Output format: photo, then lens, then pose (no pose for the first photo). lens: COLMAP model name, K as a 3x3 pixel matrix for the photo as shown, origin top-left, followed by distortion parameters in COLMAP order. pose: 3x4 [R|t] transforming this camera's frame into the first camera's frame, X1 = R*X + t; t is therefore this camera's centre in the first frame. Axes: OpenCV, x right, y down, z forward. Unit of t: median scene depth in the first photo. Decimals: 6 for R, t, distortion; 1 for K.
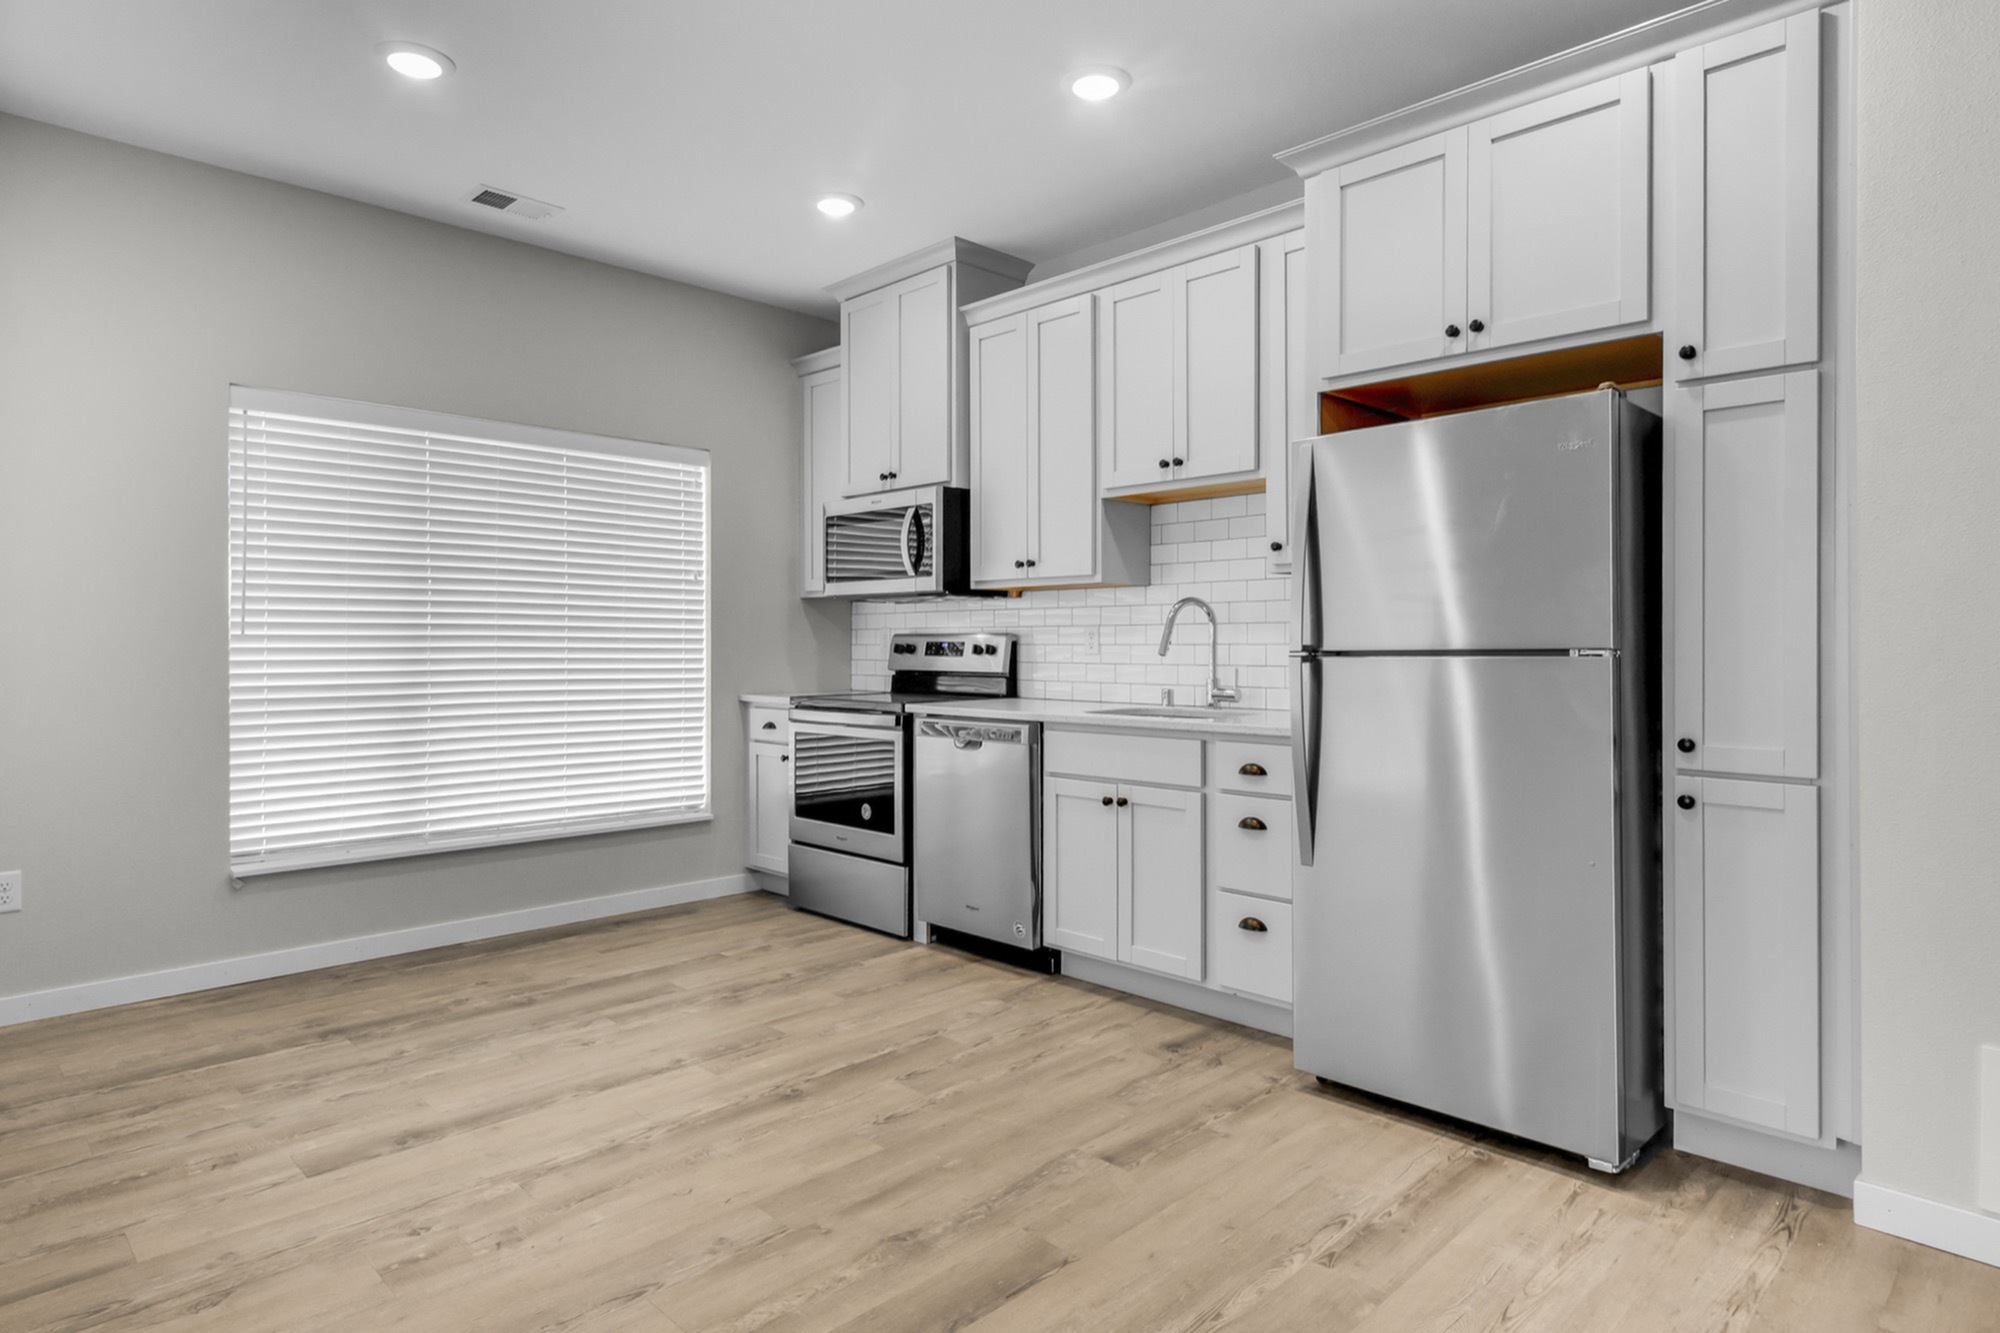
lens RADIAL K [[1120.4, 0, 1001.8], [0, 1120.4, 641.7], [0, 0, 1]] dist [0.005932, -0.004235]
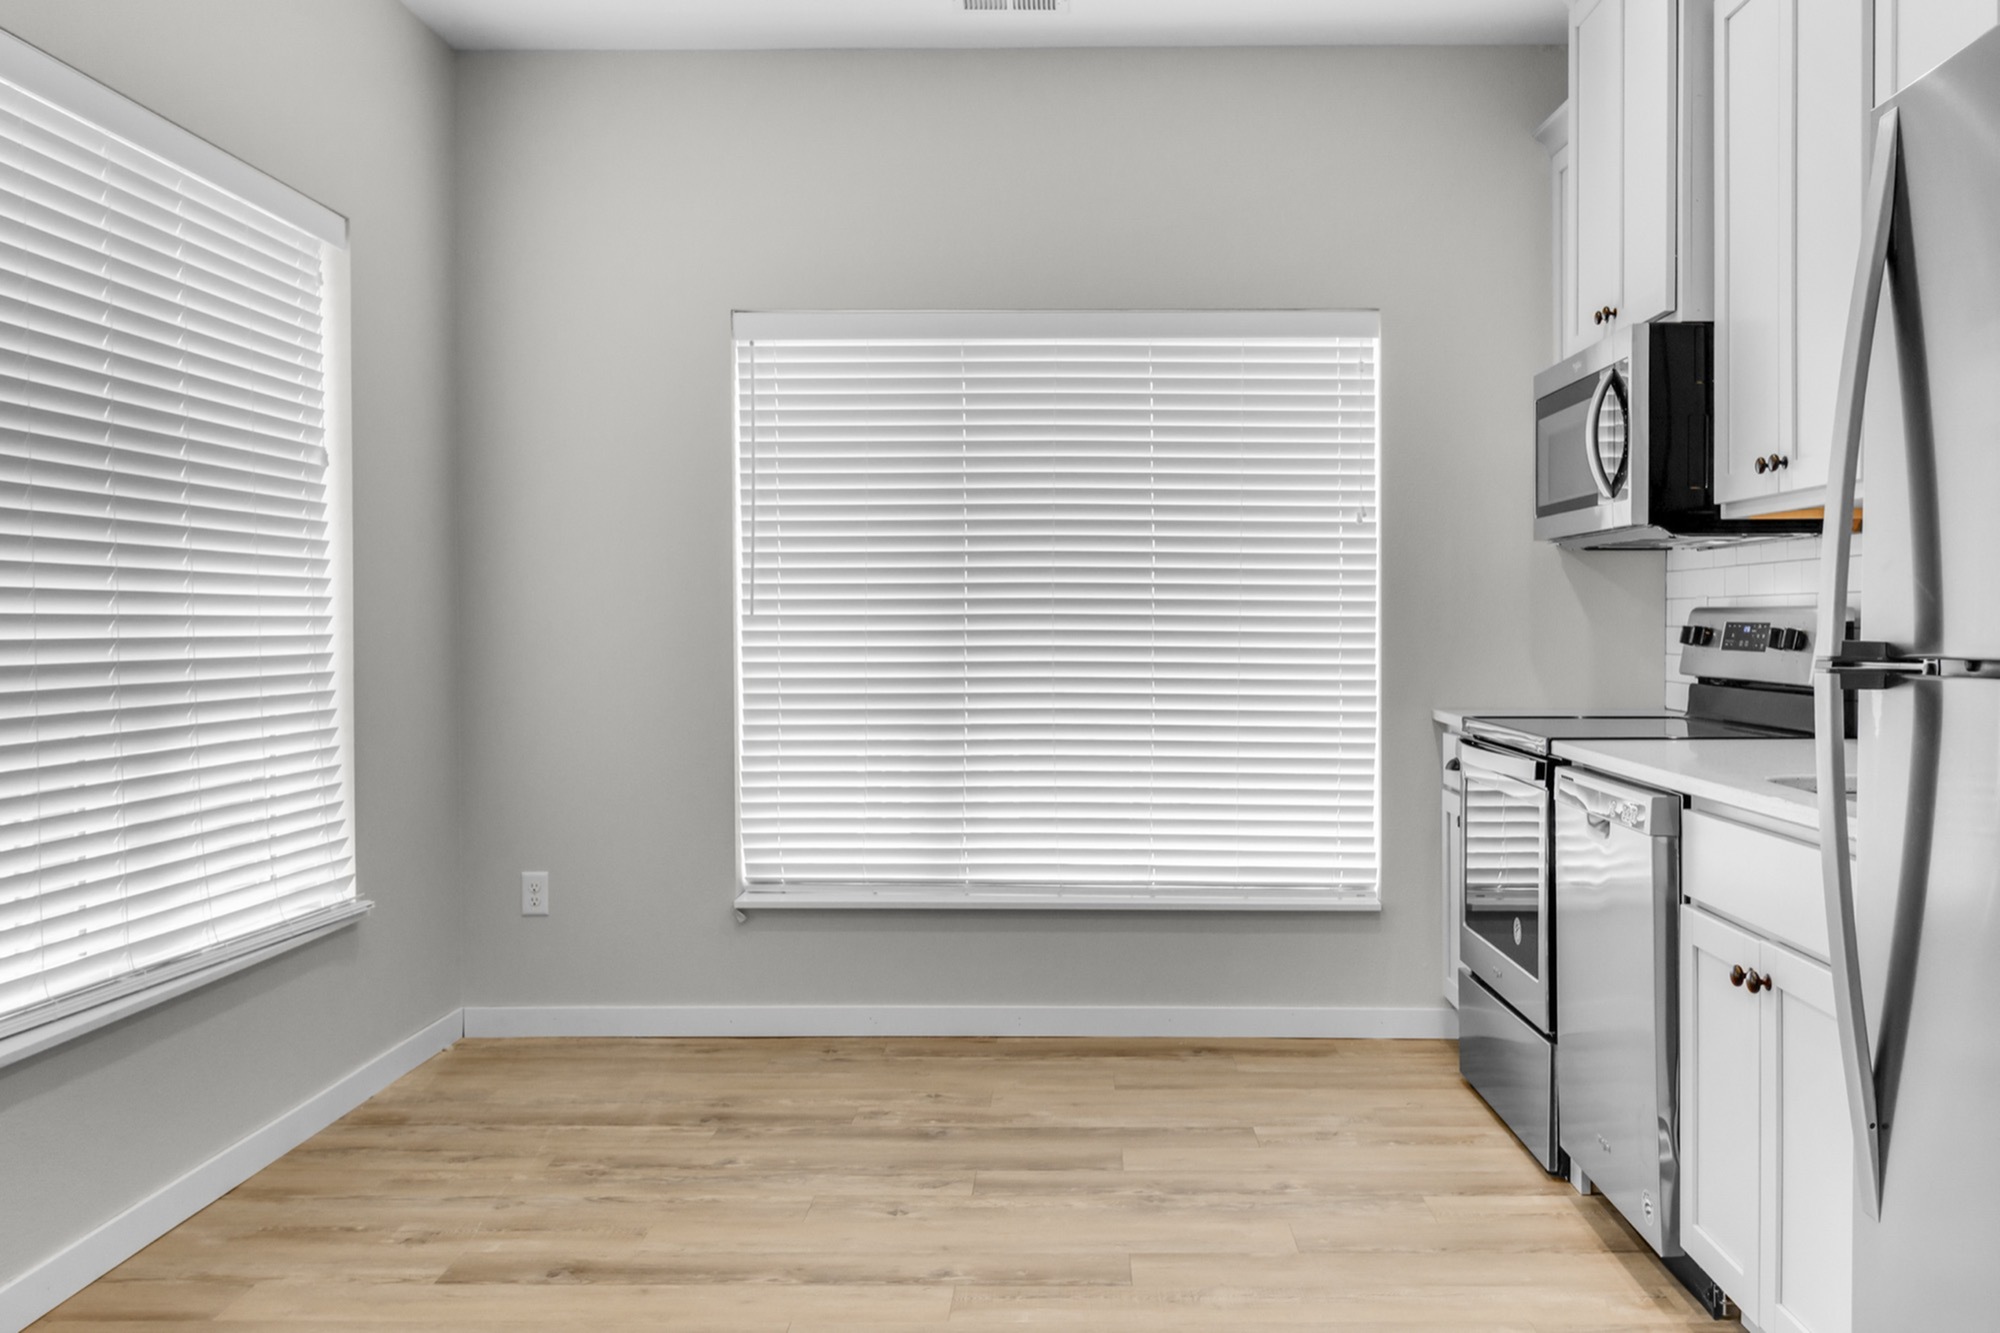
lens RADIAL K [[1681.1, 0, 1055.7], [0, 1681.1, 647.2], [0, 0, 1]] dist [0.004392, 0.003003]
pose [[0.699381, 0.011083, -0.714663, 0.361476], [0.002551, 0.999835, 0.018002, -0.004454], [0.714745, -0.014414, 0.699237, 0.299430]]
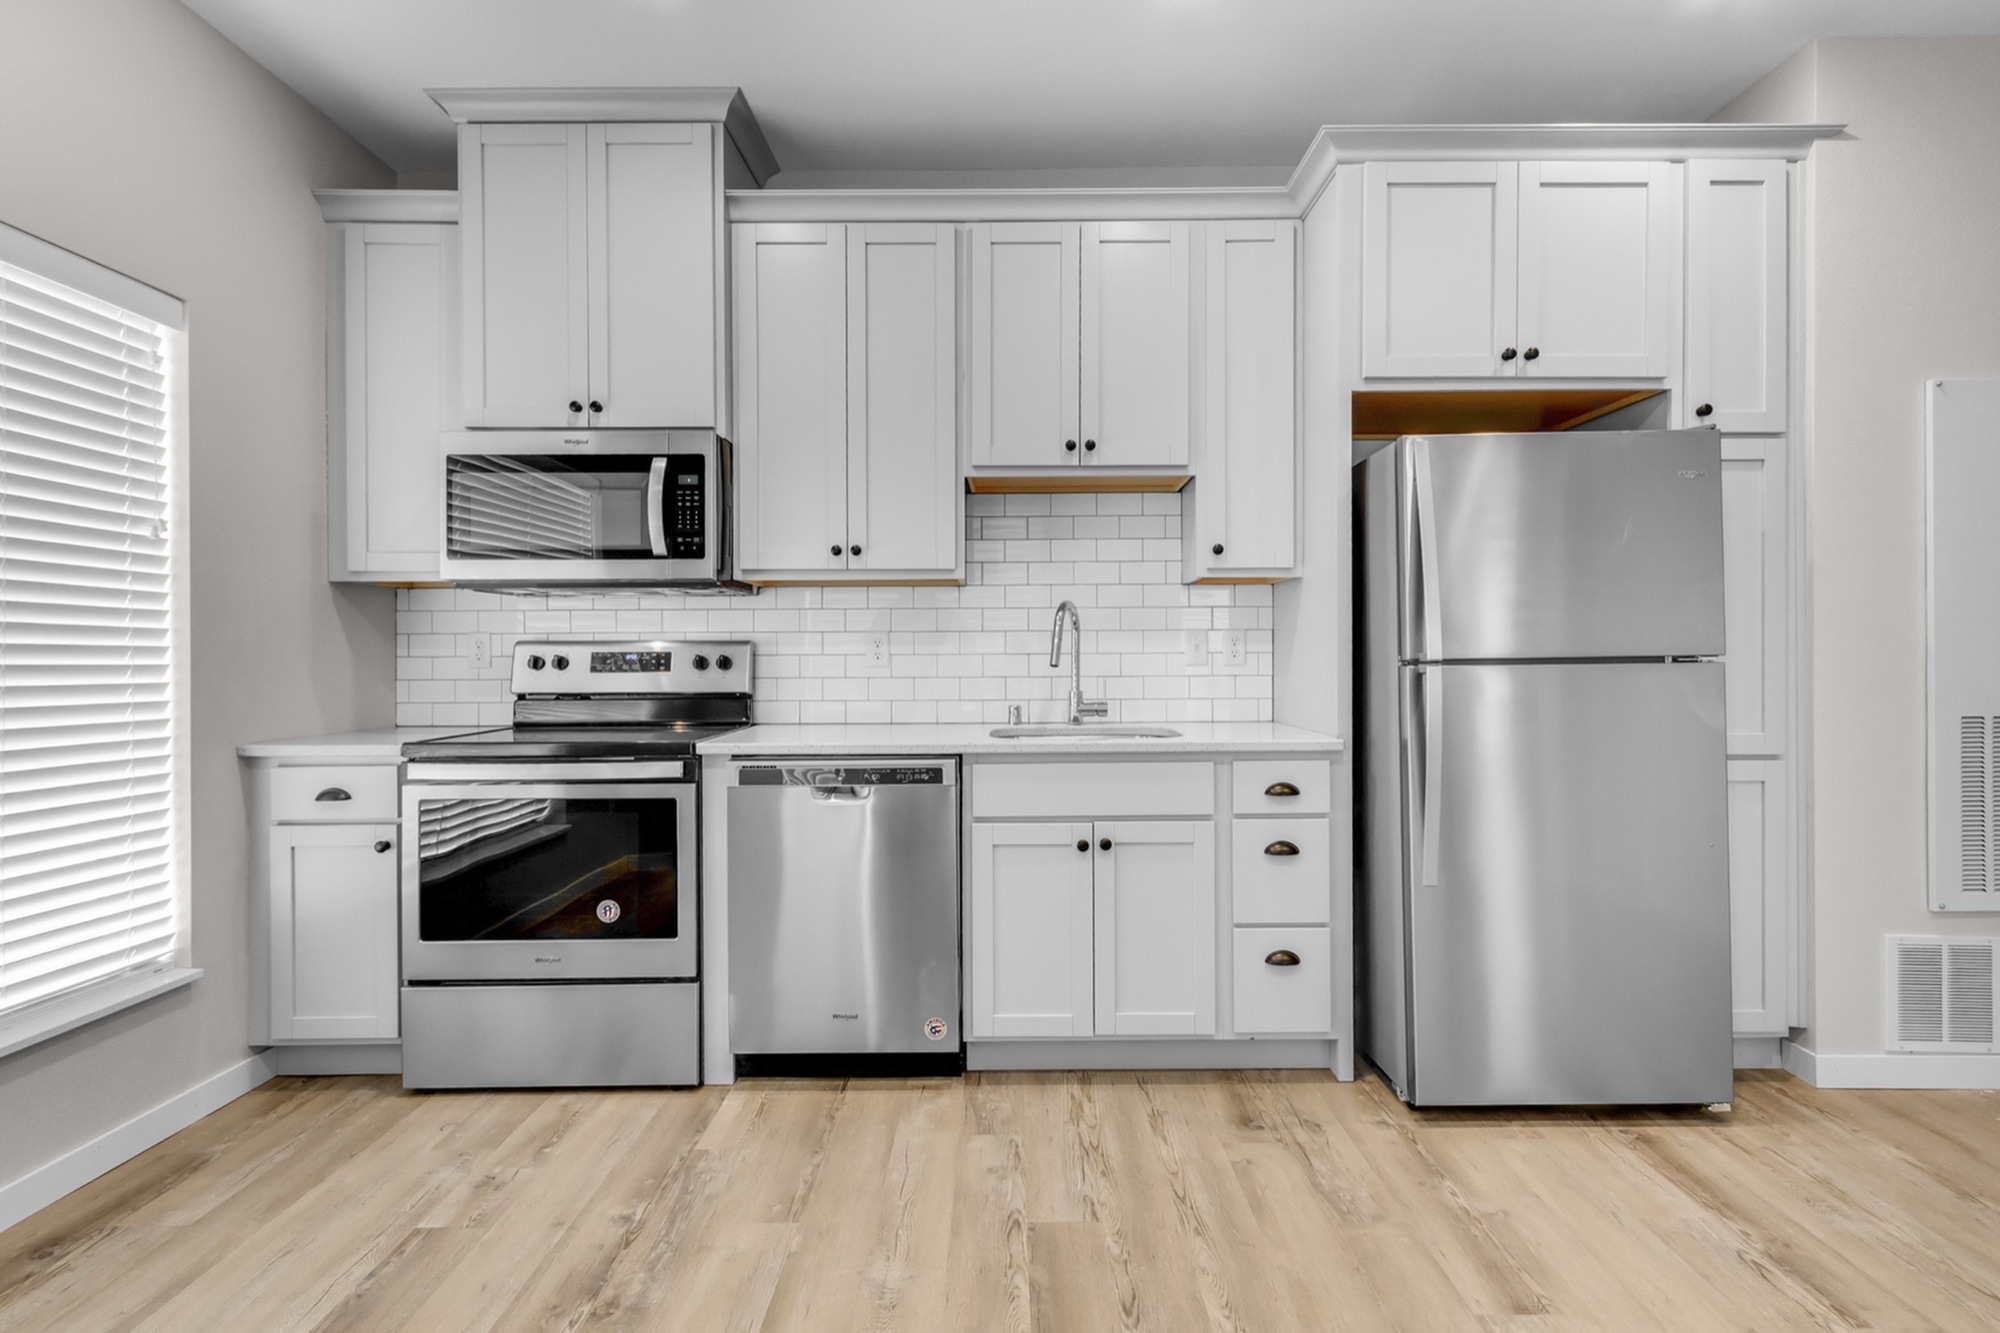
lens RADIAL K [[954.5, 0, 1003.5], [0, 954.5, 654.2], [0, 0, 1]] dist [0.005939, -0.002198]
pose [[0.701725, -0.002083, 0.712445, -0.413392], [0.002043, 0.999997, 0.000911, 0.001871], [-0.712445, 0.000817, 0.701727, 0.514168]]
